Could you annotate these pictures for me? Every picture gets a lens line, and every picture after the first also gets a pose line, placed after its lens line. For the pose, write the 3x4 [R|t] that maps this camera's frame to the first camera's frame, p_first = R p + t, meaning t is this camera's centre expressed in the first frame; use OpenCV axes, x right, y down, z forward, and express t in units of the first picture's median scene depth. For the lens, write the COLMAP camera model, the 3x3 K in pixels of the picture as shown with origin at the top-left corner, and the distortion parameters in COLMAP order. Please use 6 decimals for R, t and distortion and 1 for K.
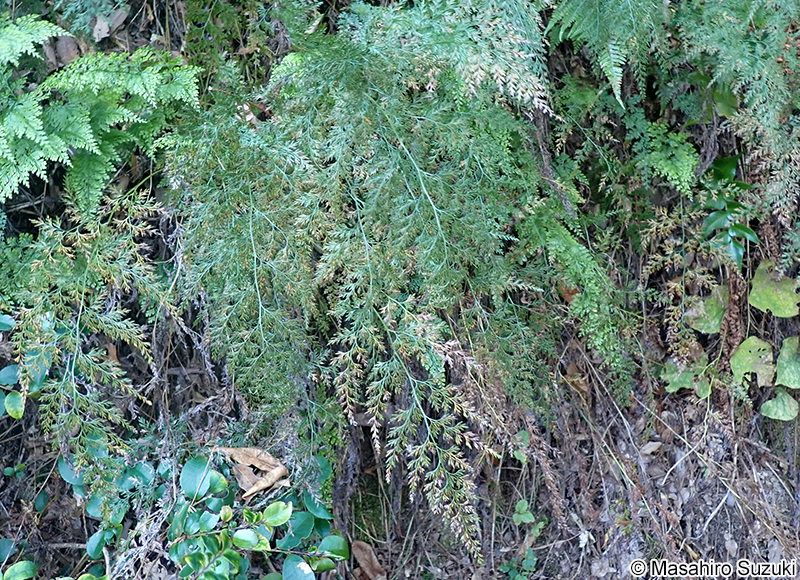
lens RADIAL K [[936.5, 0, 400.0], [0, 936.5, 290.0], [0, 0, 1]] dist [0.004130, 0.013309]
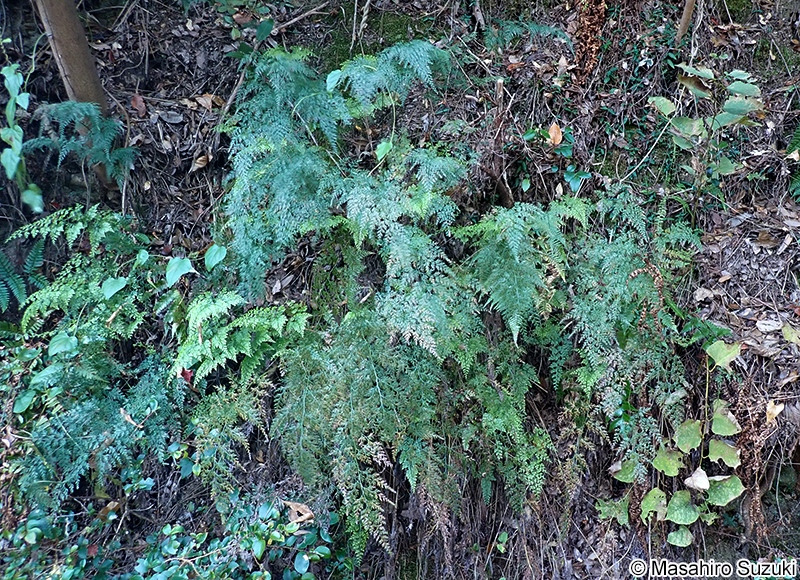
lens RADIAL K [[616.4, 0, 400.0], [0, 616.4, 290.0], [0, 0, 1]] dist [0.058728, 0.000606]
pose [[0.989209, 0.041424, -0.140534, 0.220404], [-0.073823, 0.969461, -0.233871, 0.015930], [0.126554, 0.241722, 0.962057, -0.382277]]
